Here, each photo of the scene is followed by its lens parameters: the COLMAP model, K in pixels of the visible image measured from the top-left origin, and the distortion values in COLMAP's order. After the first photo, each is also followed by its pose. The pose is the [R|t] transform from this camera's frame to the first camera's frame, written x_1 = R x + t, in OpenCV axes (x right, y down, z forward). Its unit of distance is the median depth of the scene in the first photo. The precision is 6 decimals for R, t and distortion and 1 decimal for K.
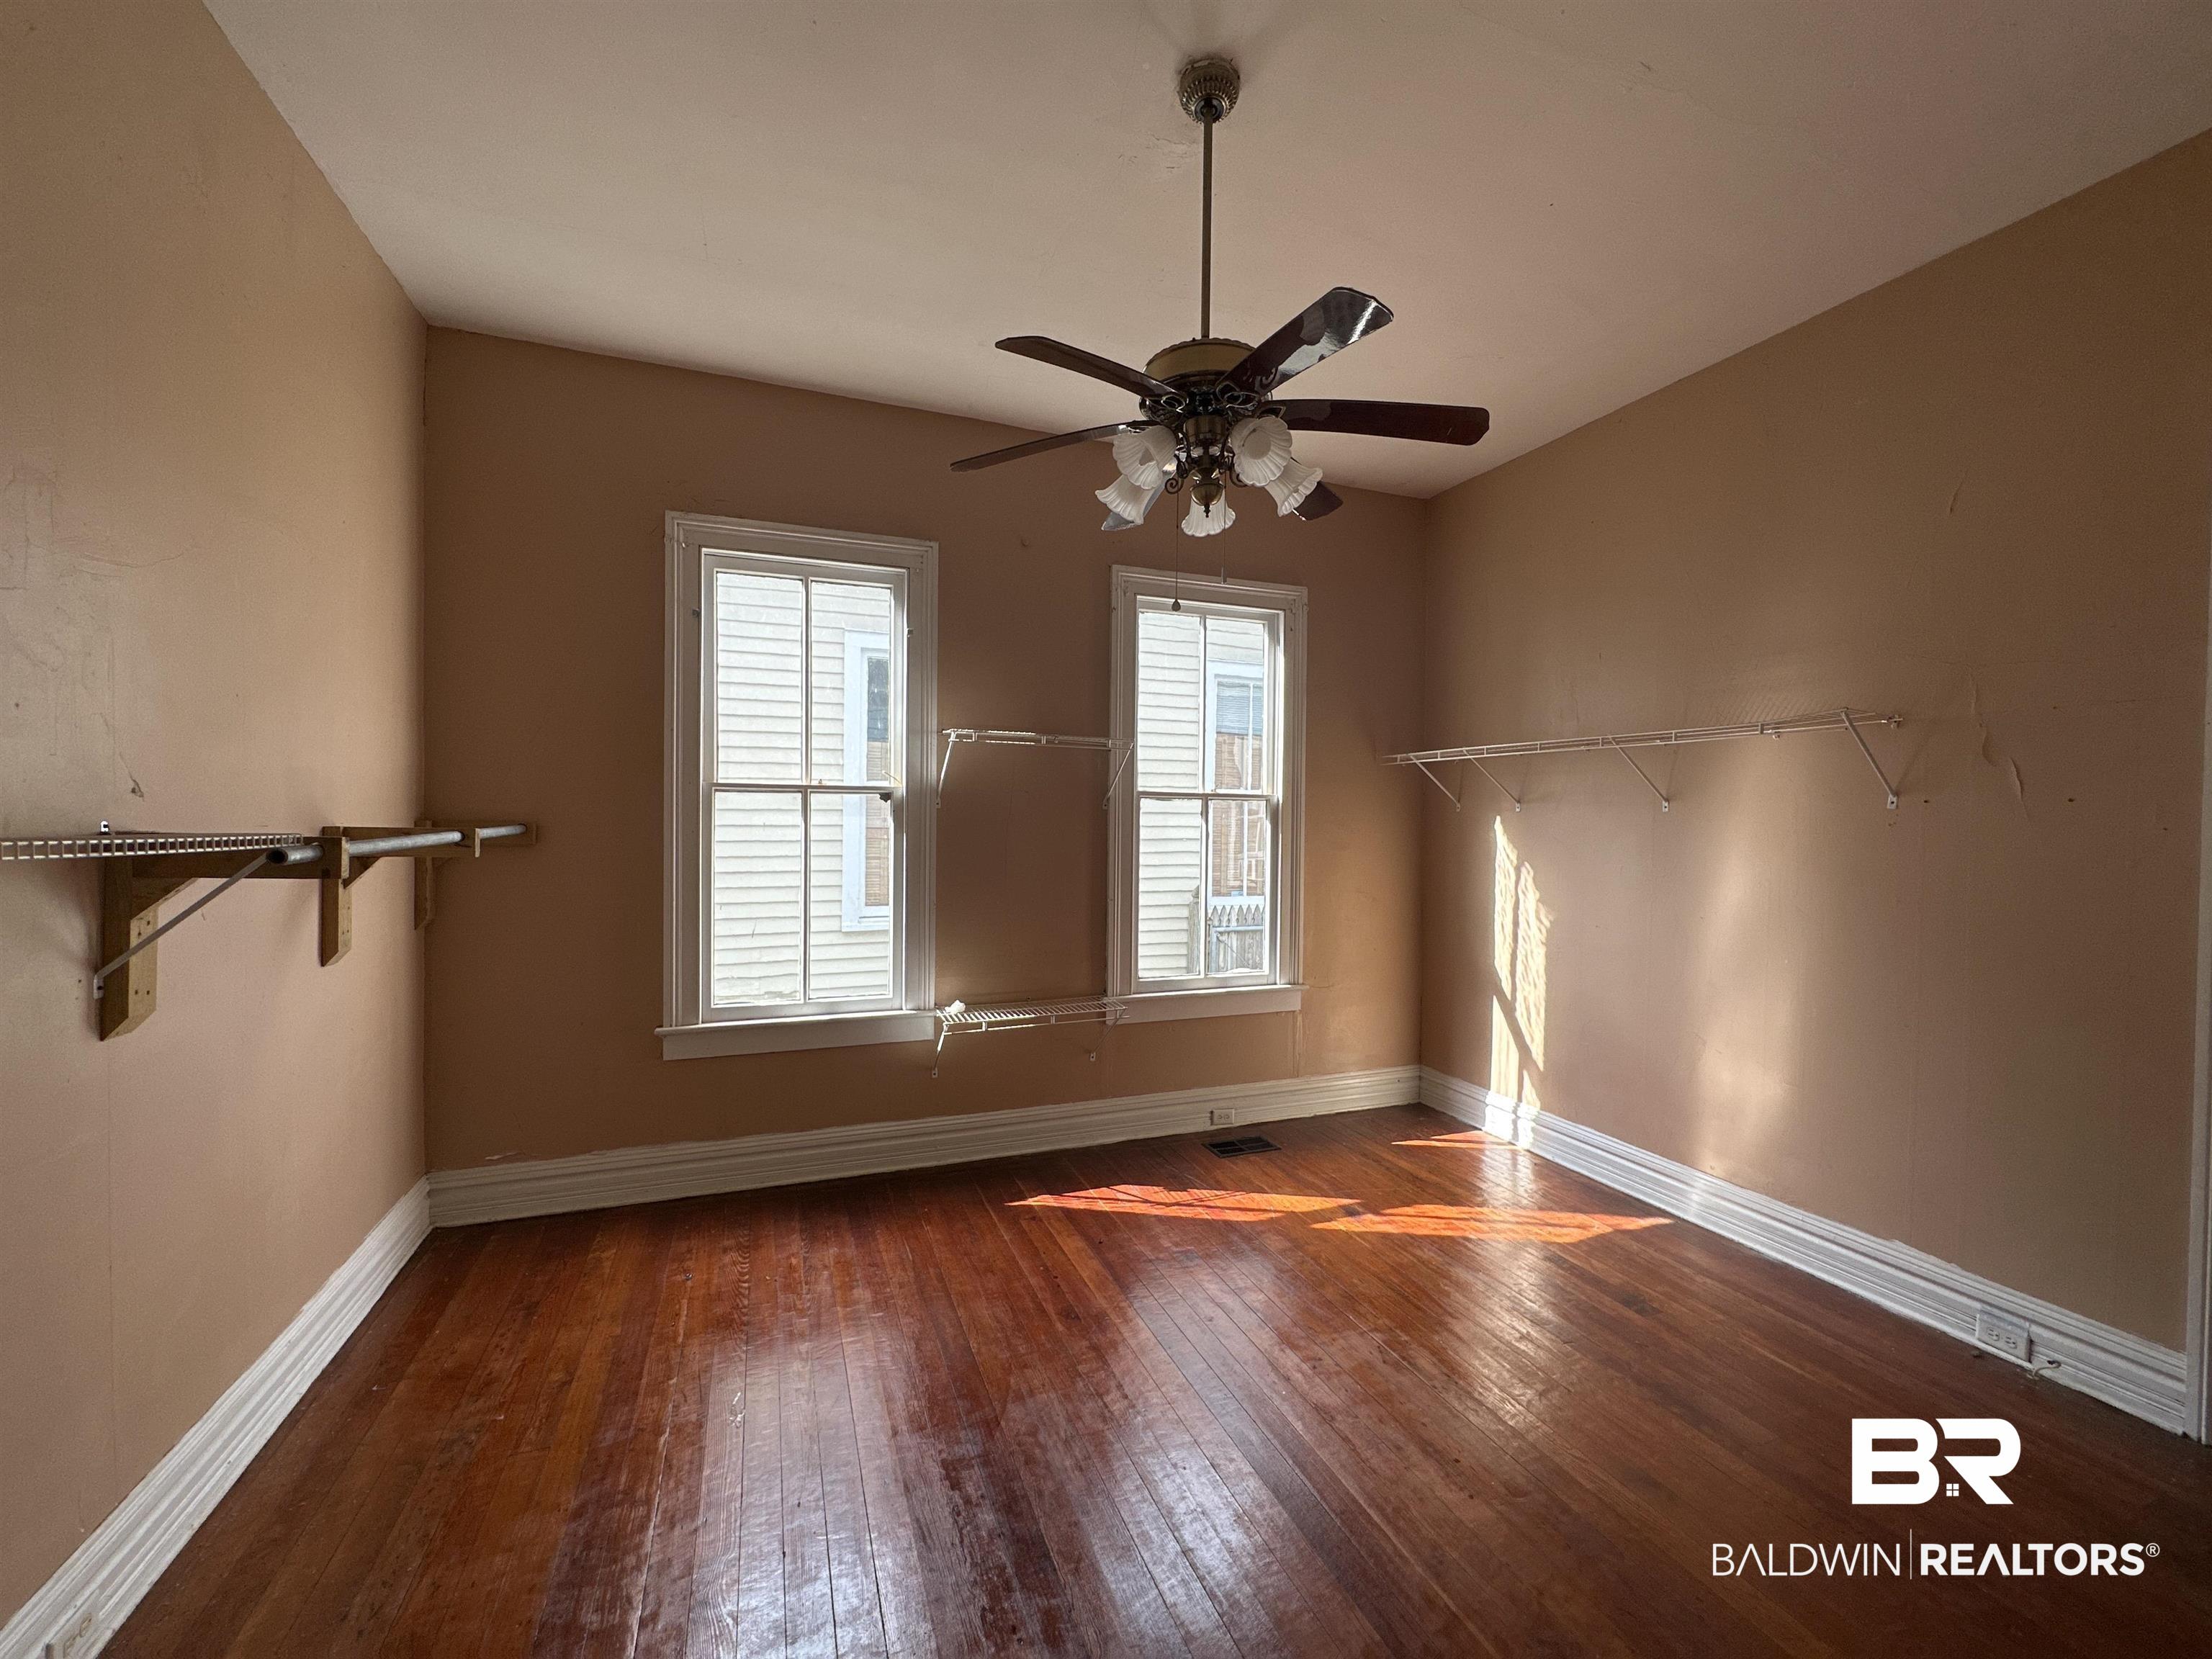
lens RADIAL K [[885.5, 0, 1091.3], [0, 885.5, 826.7], [0, 0, 1]] dist [-0.012072, 0.002839]
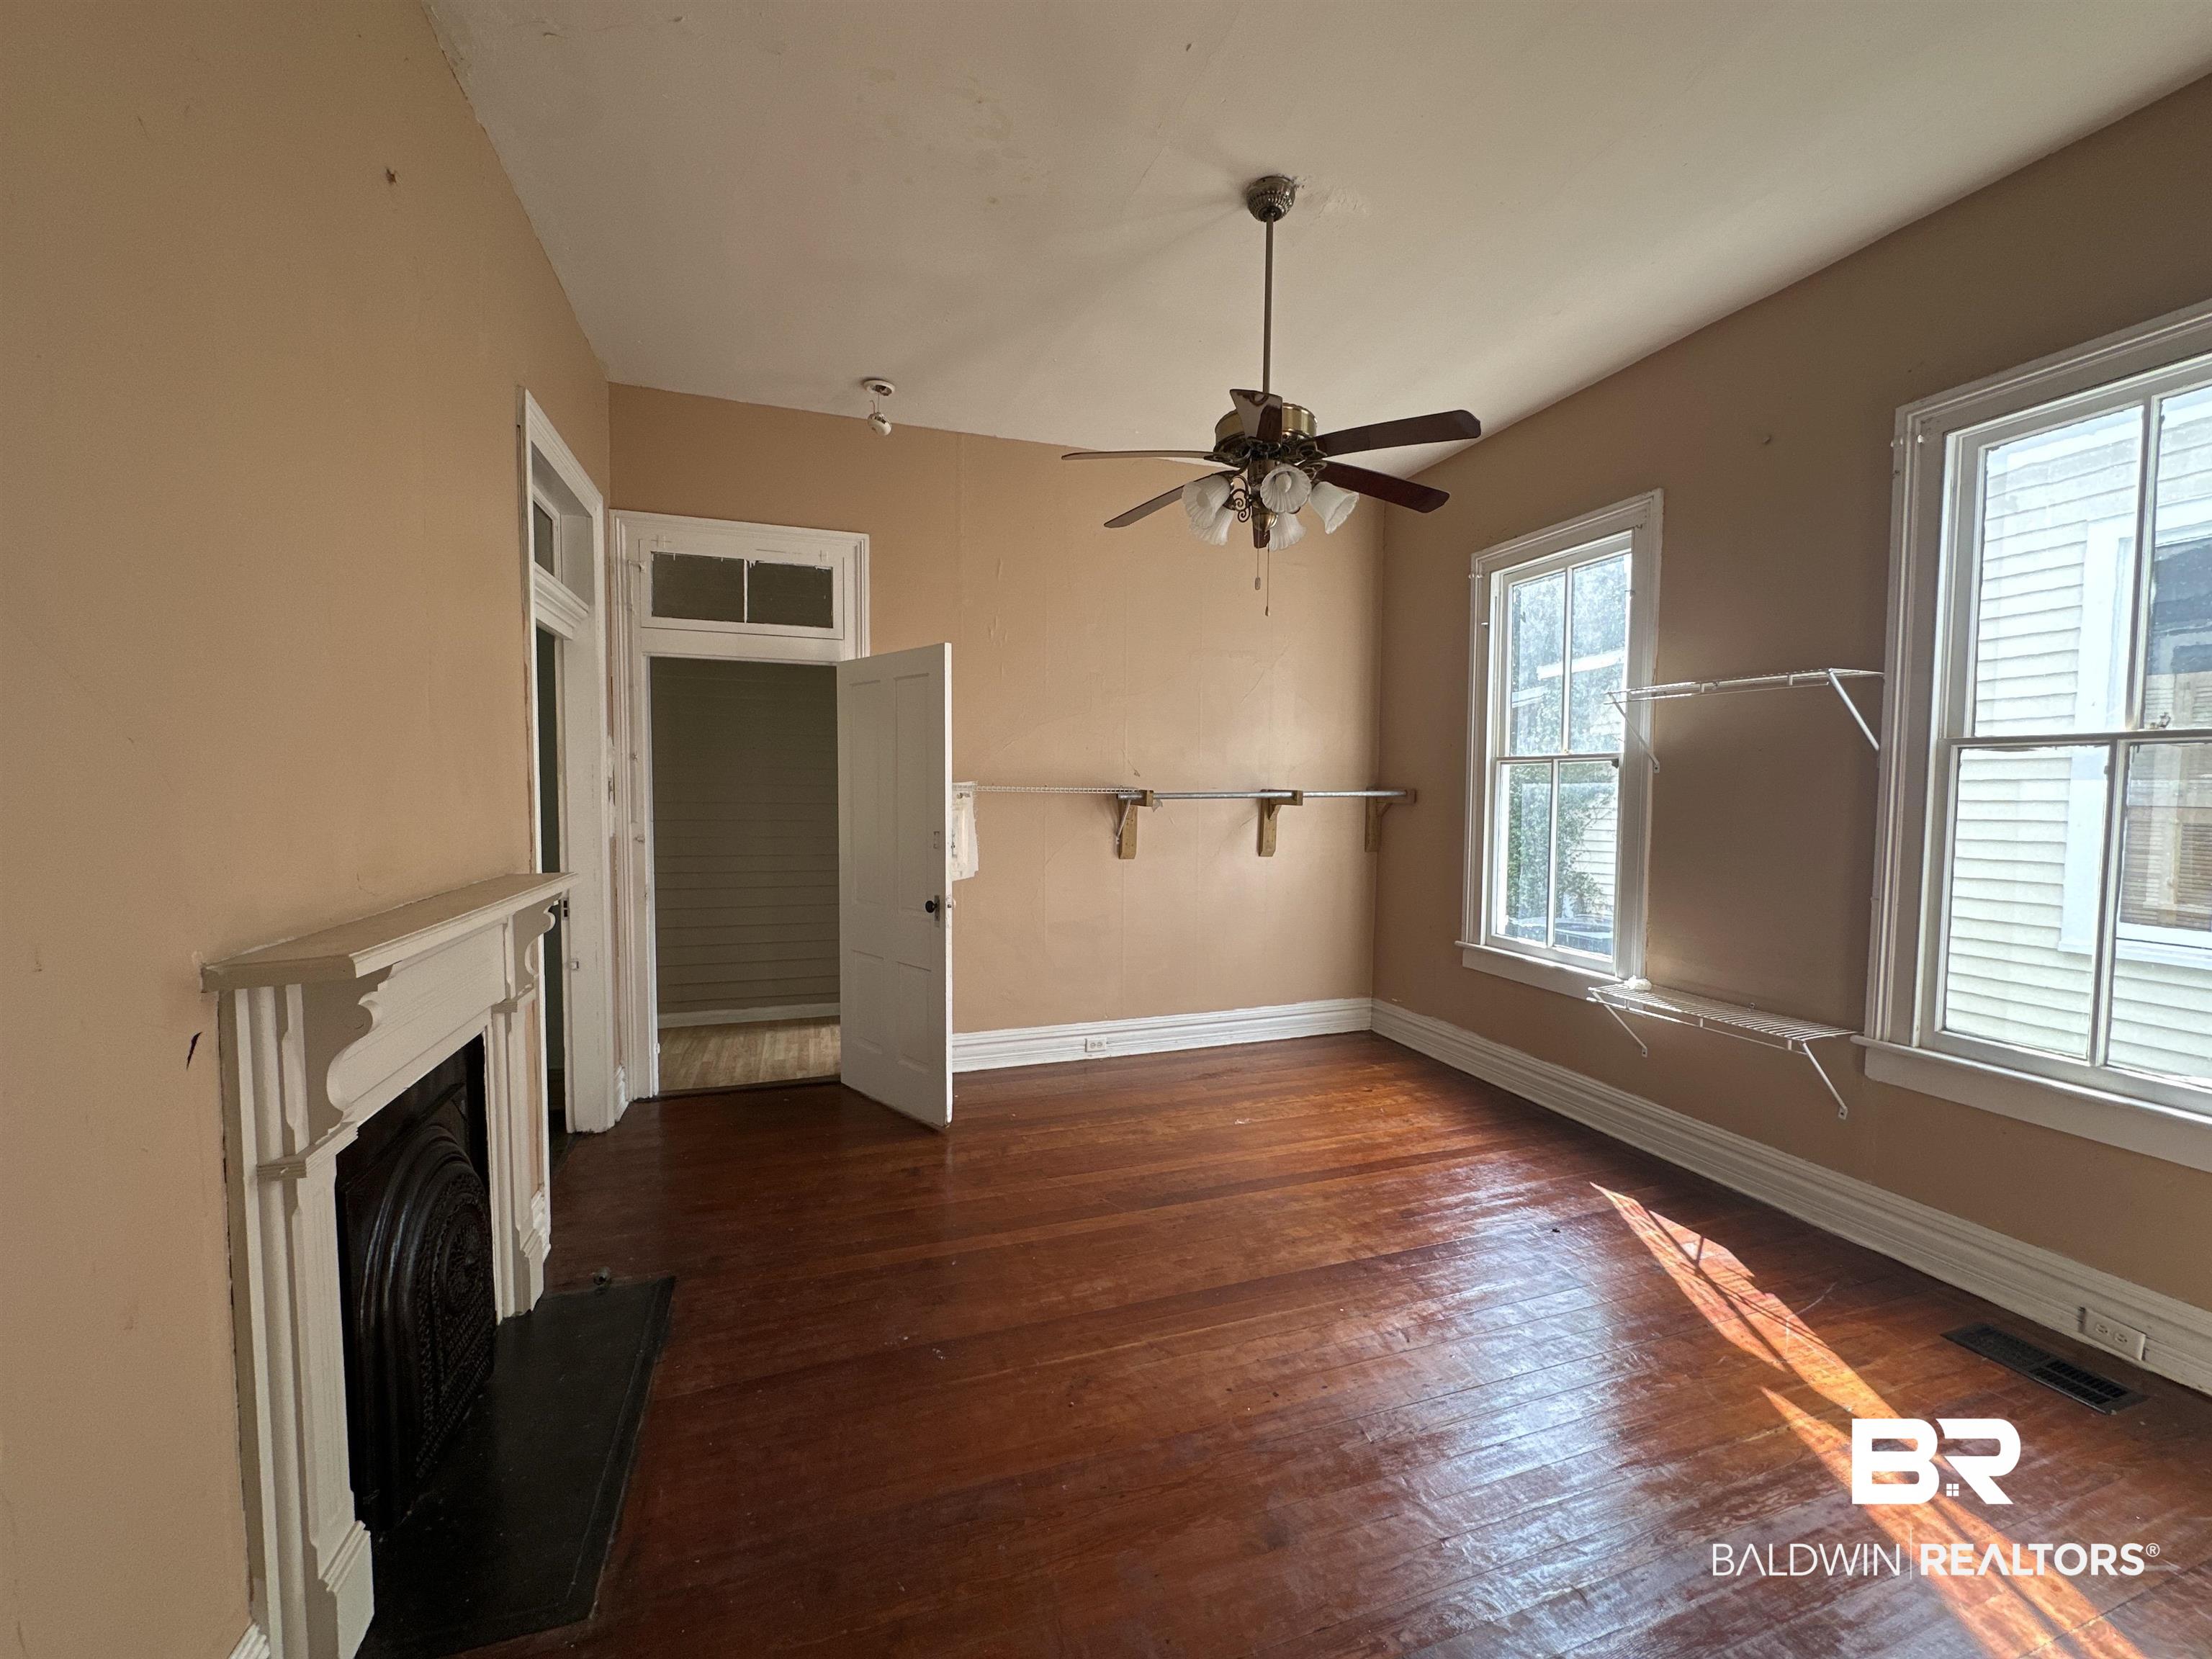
lens RADIAL K [[885.5, 0, 1100.8], [0, 885.5, 830.1], [0, 0, 1]] dist [-0.012072, 0.002839]
pose [[-0.037936, 0.039047, -0.998517, 0.809144], [-0.019394, 0.999019, 0.039803, 0.014352], [0.999092, 0.020875, -0.037141, 0.461097]]
